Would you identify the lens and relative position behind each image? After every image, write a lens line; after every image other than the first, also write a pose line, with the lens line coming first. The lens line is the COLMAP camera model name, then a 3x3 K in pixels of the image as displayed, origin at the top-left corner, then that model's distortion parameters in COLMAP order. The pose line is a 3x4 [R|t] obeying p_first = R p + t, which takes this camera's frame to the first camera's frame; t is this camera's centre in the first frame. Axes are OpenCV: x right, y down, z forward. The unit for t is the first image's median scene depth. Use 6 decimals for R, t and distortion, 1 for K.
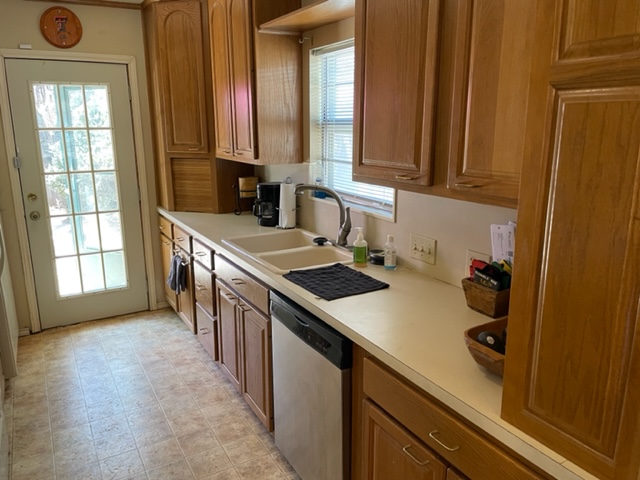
lens RADIAL K [[482.3, 0, 320.0], [0, 482.3, 240.0], [0, 0, 1]] dist [0.060830, -0.092553]
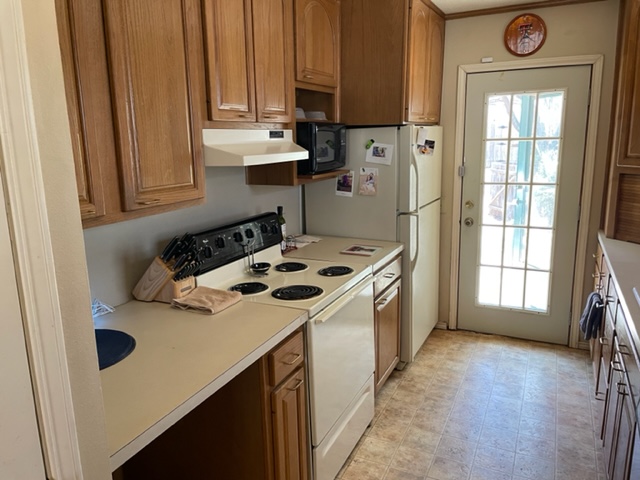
lens RADIAL K [[482.3, 0, 320.0], [0, 482.3, 240.0], [0, 0, 1]] dist [0.060830, -0.092553]
pose [[0.548151, 0.163770, -0.820189, 0.100282], [-0.177498, 0.981083, 0.077270, -0.034173], [0.817328, 0.103226, 0.566850, 0.141309]]
